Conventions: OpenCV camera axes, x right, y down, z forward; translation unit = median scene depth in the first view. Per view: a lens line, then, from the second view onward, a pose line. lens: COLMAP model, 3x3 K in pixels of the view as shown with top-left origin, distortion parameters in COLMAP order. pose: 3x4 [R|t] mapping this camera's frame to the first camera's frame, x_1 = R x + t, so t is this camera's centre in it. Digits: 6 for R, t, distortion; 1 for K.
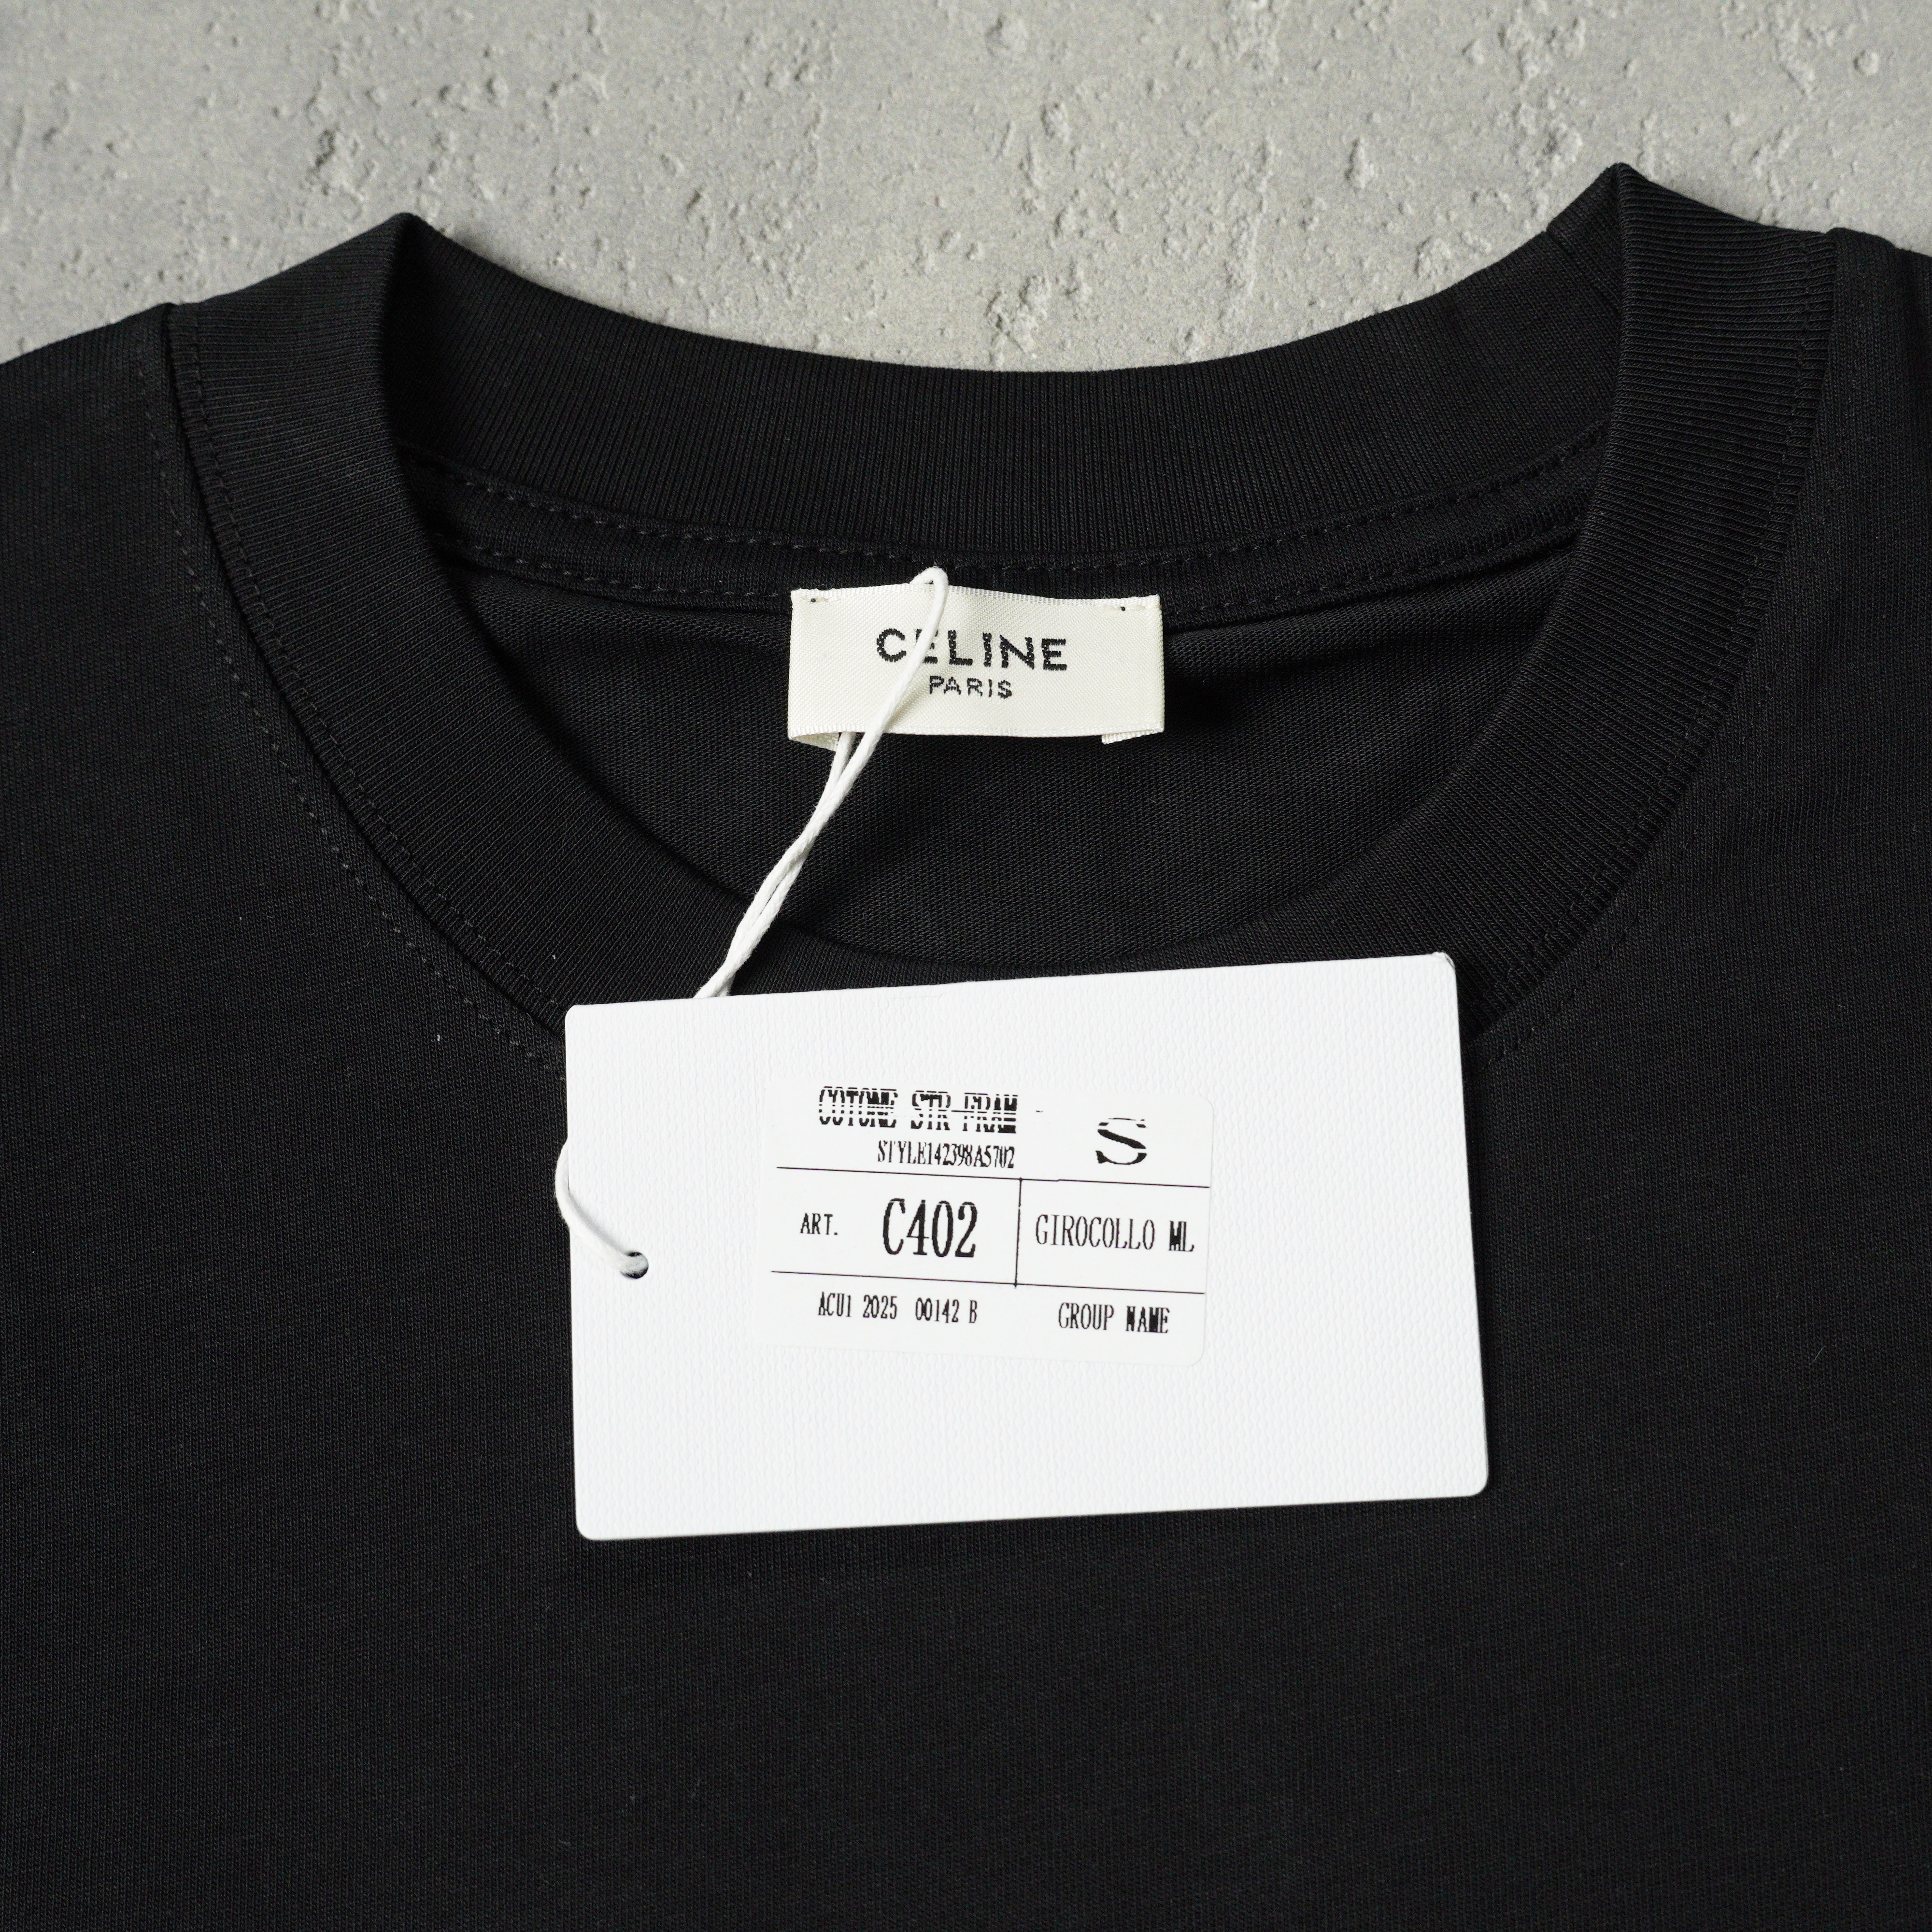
lens RADIAL K [[3617.8, 0, 963.8], [0, 3617.8, 967.3], [0, 0, 1]] dist [-0.082542, 0.000000]
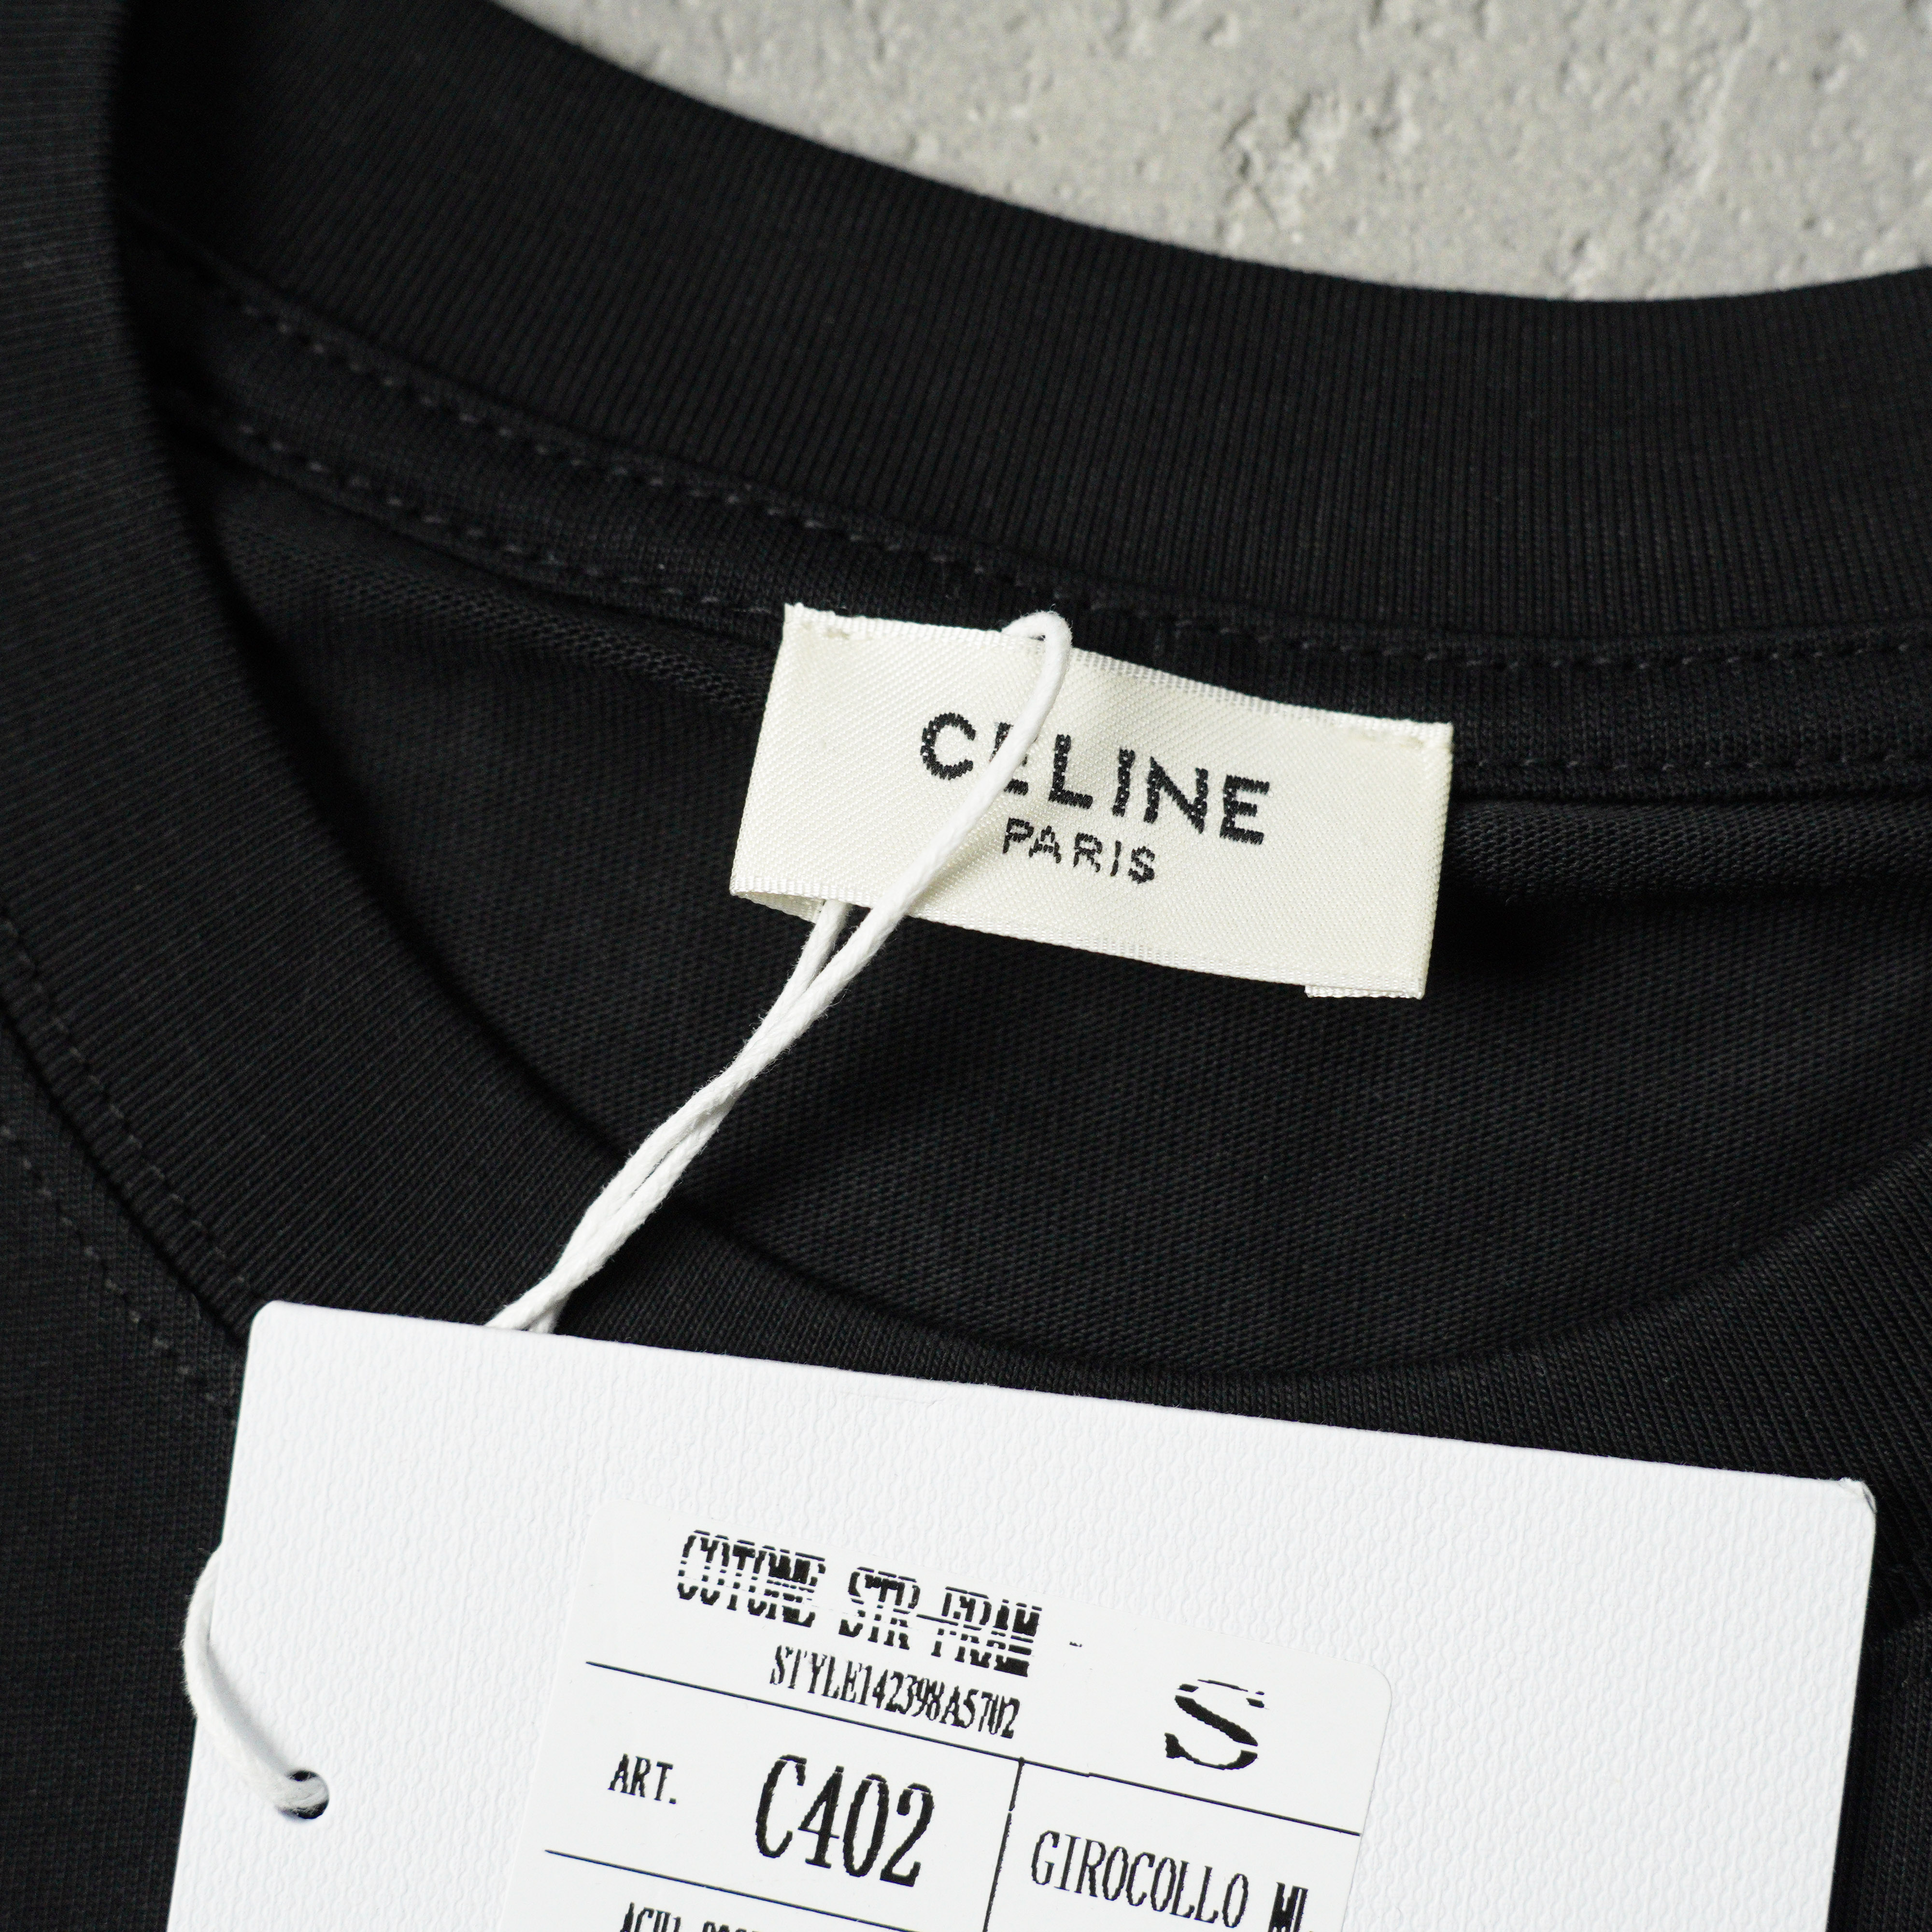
lens RADIAL K [[3617.8, 0, 970.0], [0, 3617.8, 968.0], [0, 0, 1]] dist [-0.082542, 0.000000]
pose [[0.986353, 0.163675, -0.017848, -0.001806], [-0.161639, 0.983258, 0.084120, -0.101259], [0.031318, -0.080087, 0.996296, 0.455878]]
